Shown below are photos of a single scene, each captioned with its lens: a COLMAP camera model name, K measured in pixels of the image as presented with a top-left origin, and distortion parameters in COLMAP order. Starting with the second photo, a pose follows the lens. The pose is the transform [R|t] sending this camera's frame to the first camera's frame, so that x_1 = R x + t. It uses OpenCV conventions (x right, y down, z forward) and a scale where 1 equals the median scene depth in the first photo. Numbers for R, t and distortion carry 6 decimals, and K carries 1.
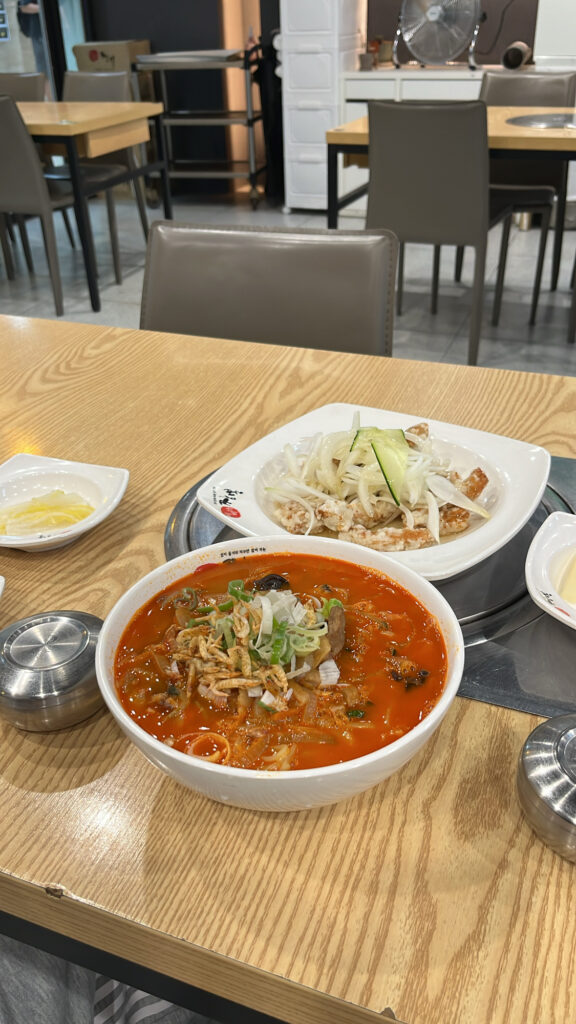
lens RADIAL K [[800.8, 0, 288.0], [0, 800.8, 512.0], [0, 0, 1]] dist [0.055145, -0.127944]
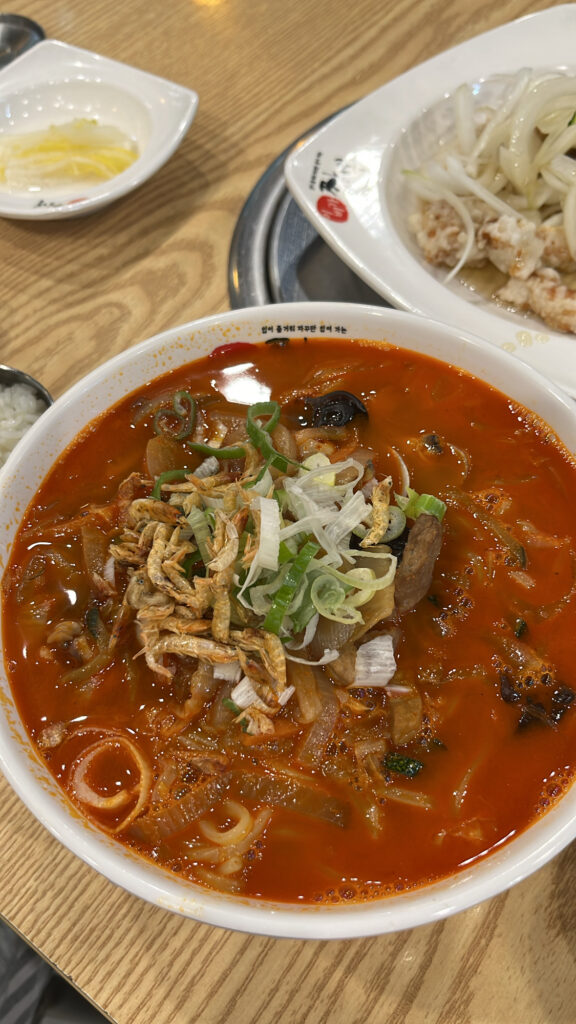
lens RADIAL K [[830.8, 0, 283.6], [0, 830.8, 509.6], [0, 0, 1]] dist [0.023610, -0.054000]
pose [[0.963302, 0.213003, -0.163335, 0.044354], [-0.117466, 0.881674, 0.457004, -0.089583], [0.241351, -0.421047, 0.874339, 0.412798]]
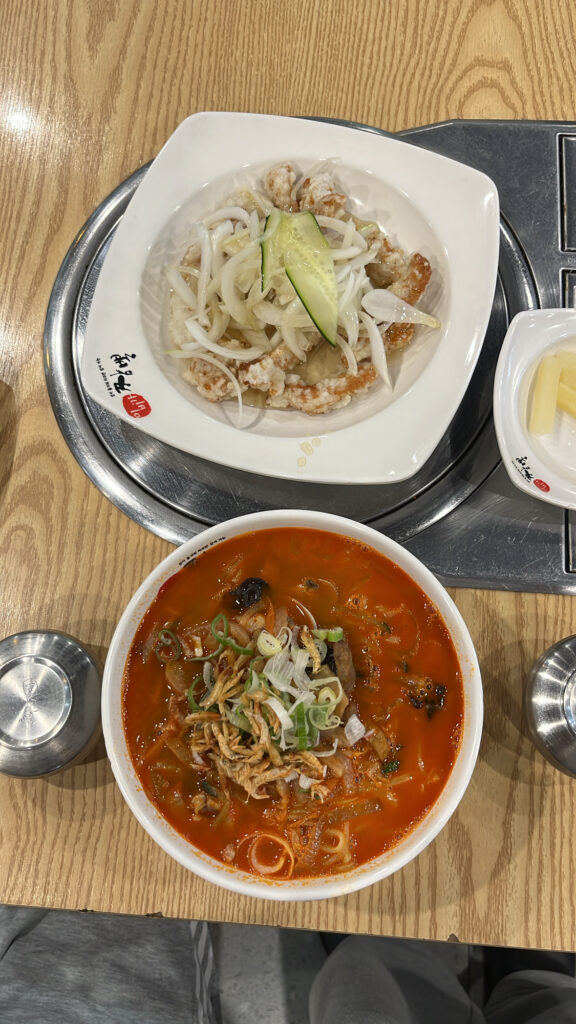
lens RADIAL K [[800.8, 0, 288.0], [0, 800.8, 512.0], [0, 0, 1]] dist [0.055145, -0.127944]
pose [[0.955522, -0.287786, 0.064470, -0.010125], [0.168697, 0.712660, 0.680924, -0.501854], [-0.241905, -0.639762, 0.729511, 0.342163]]
